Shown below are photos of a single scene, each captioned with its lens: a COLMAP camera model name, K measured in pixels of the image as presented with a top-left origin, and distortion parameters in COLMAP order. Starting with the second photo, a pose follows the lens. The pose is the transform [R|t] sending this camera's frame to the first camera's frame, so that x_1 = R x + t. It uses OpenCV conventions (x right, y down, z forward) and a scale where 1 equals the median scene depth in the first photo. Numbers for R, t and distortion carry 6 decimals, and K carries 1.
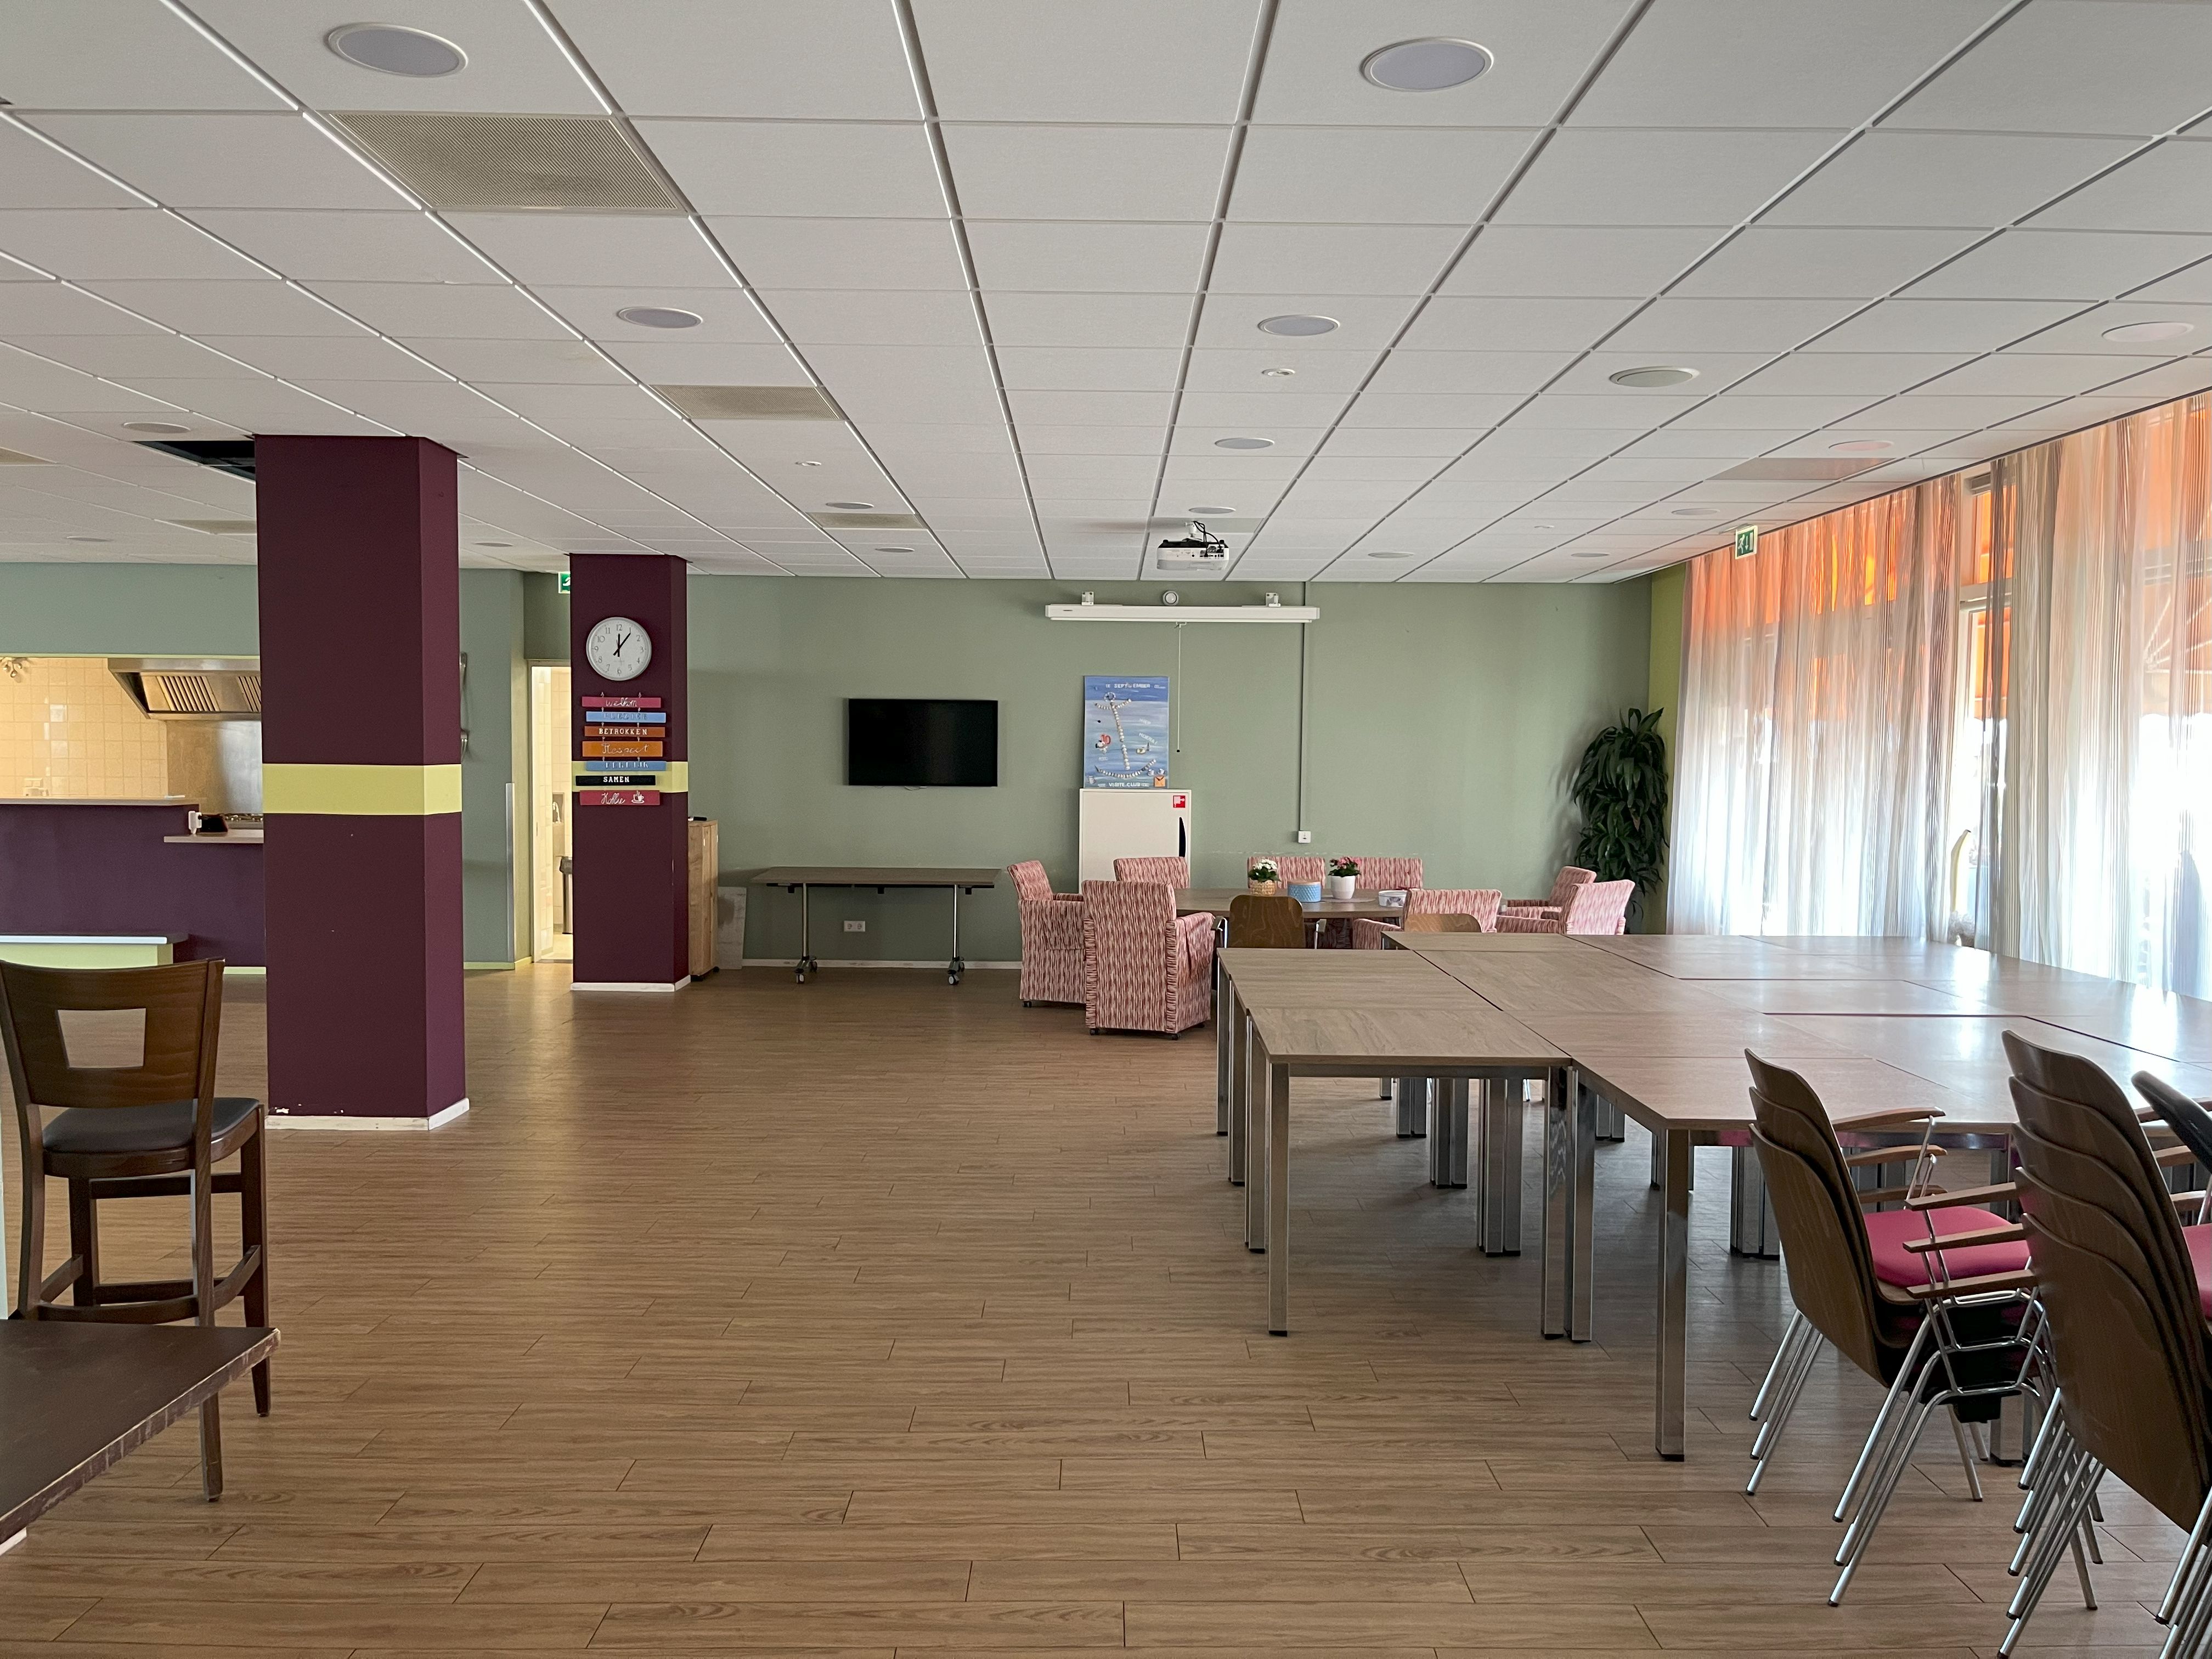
lens RADIAL K [[1705.6, 0, 1106.0], [0, 1705.6, 831.6], [0, 0, 1]] dist [-0.000777, -0.000774]
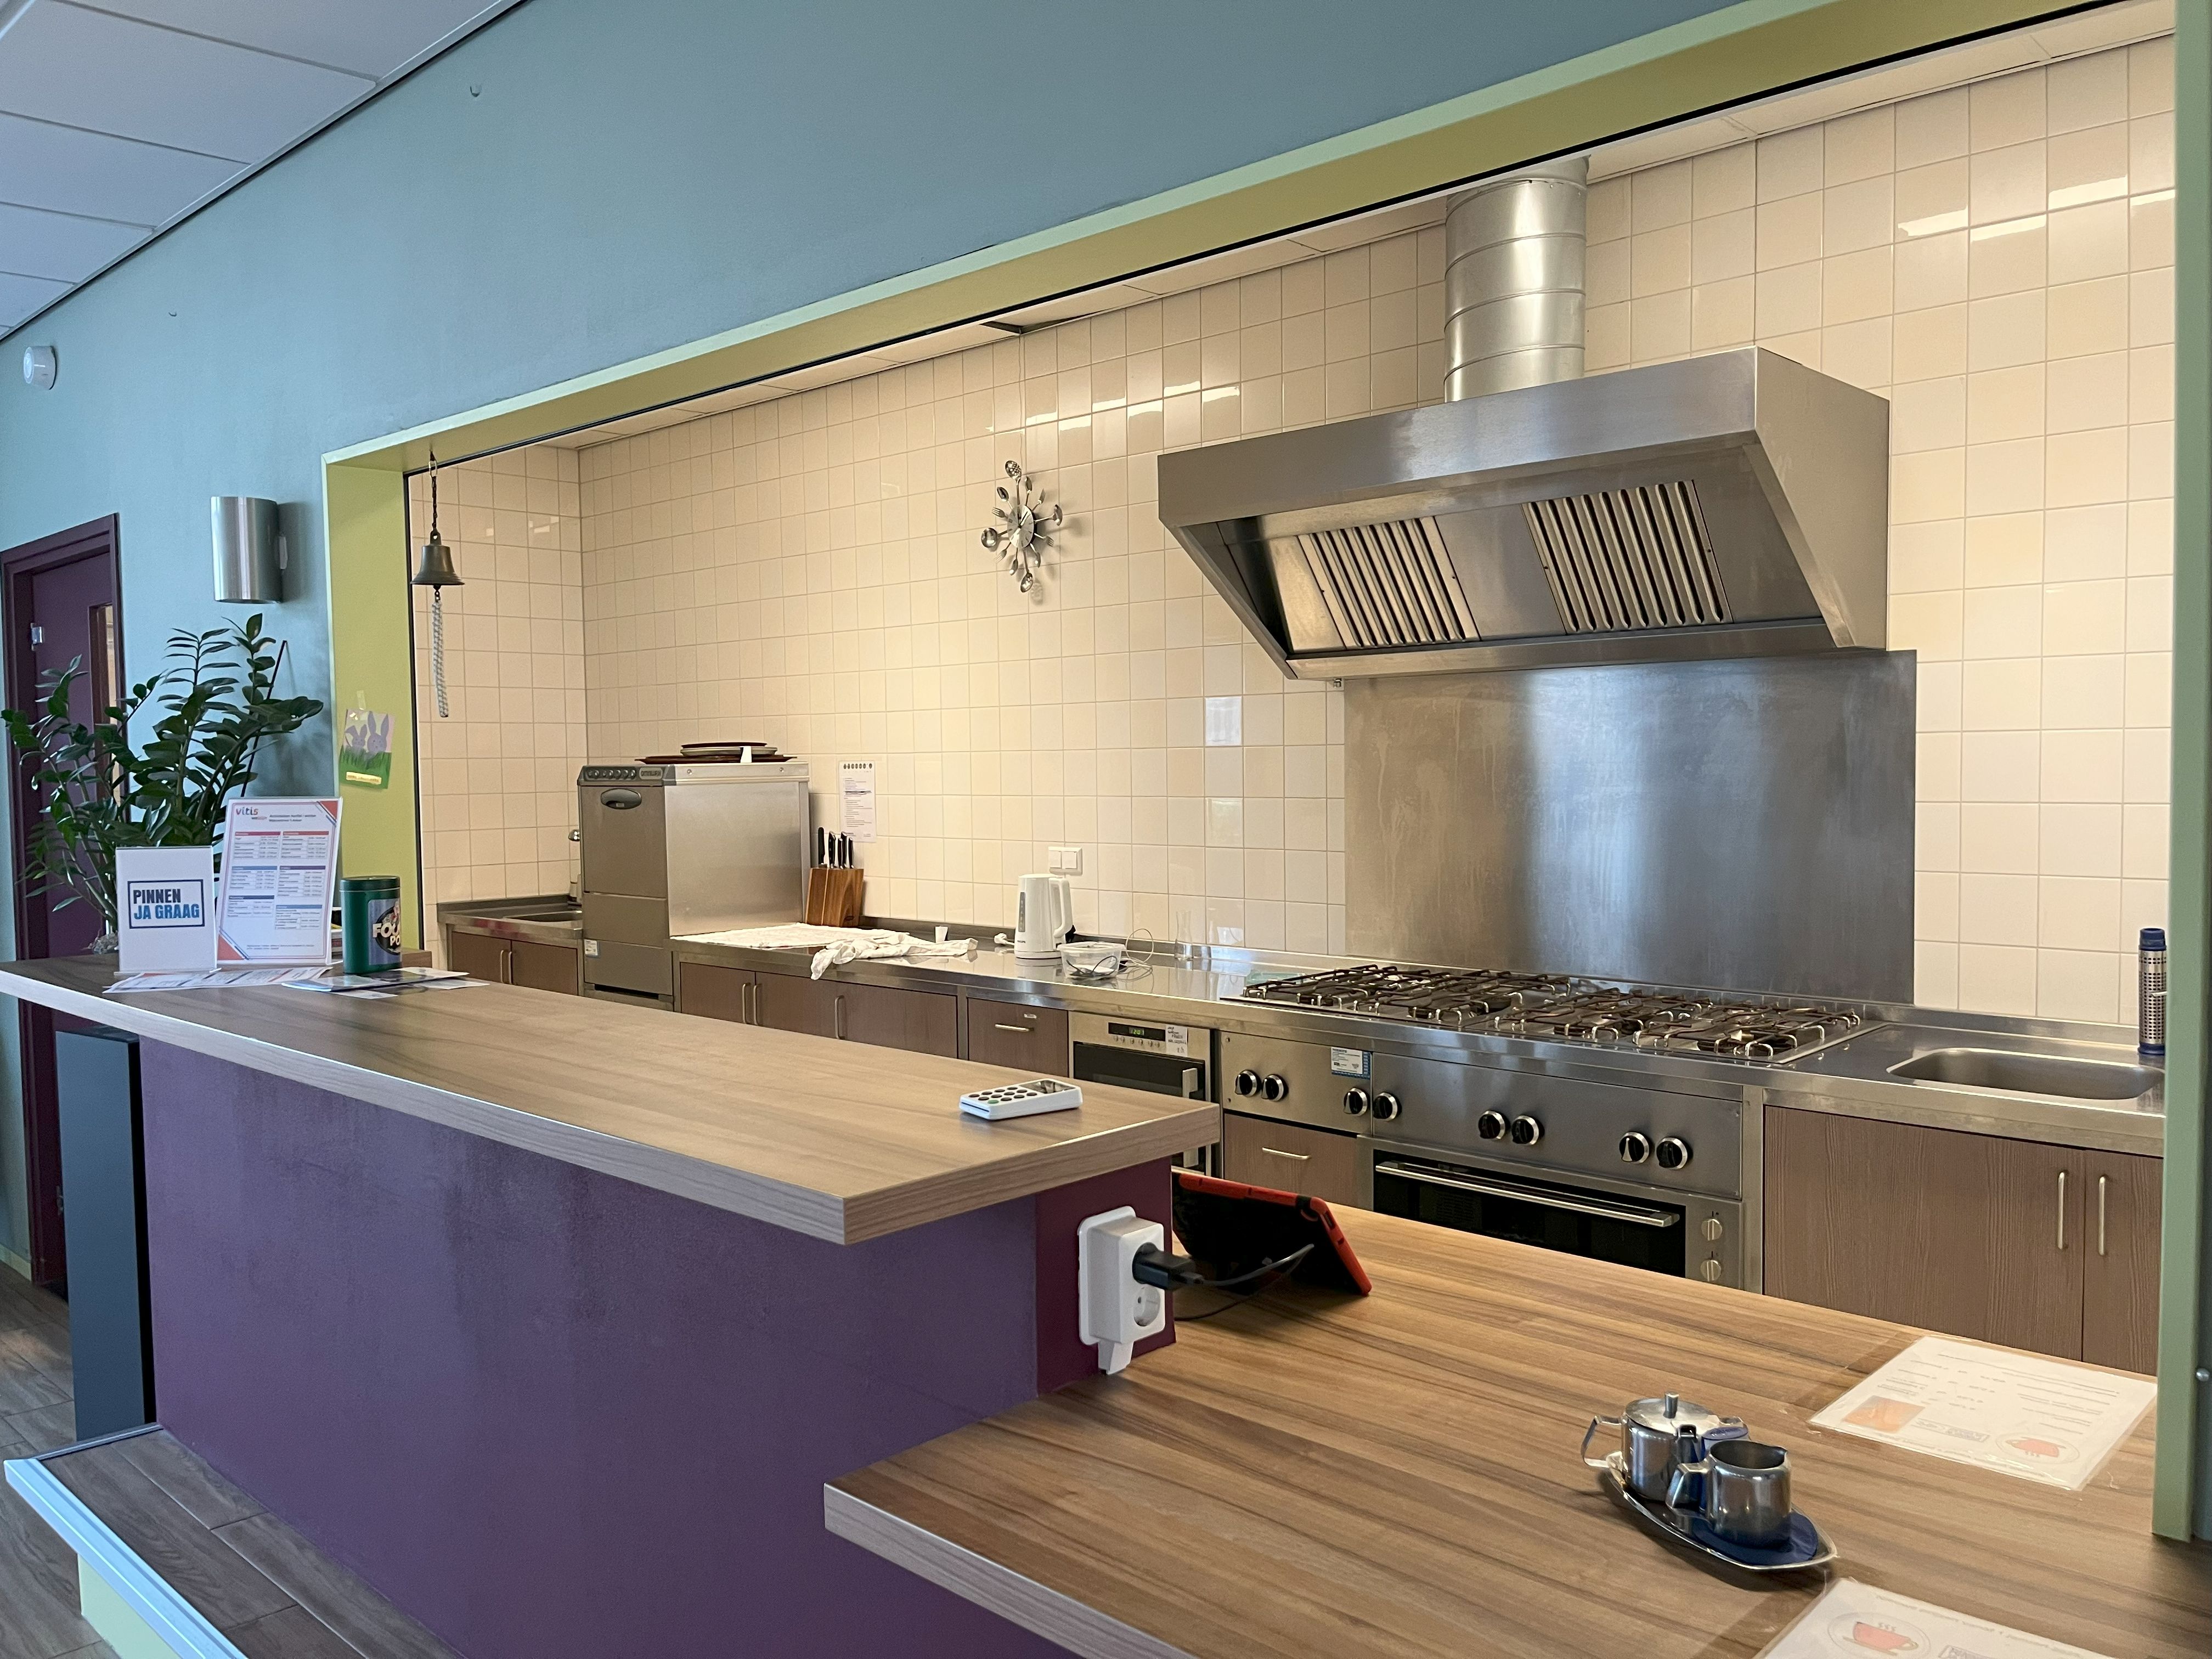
lens RADIAL K [[1705.6, 0, 1107.2], [0, 1705.6, 833.4], [0, 0, 1]] dist [-0.000777, -0.000774]
pose [[0.712350, 0.011945, -0.701723, -0.366207], [-0.016555, 0.999863, 0.000215, -0.037303], [0.701630, 0.011464, 0.712450, 0.752436]]
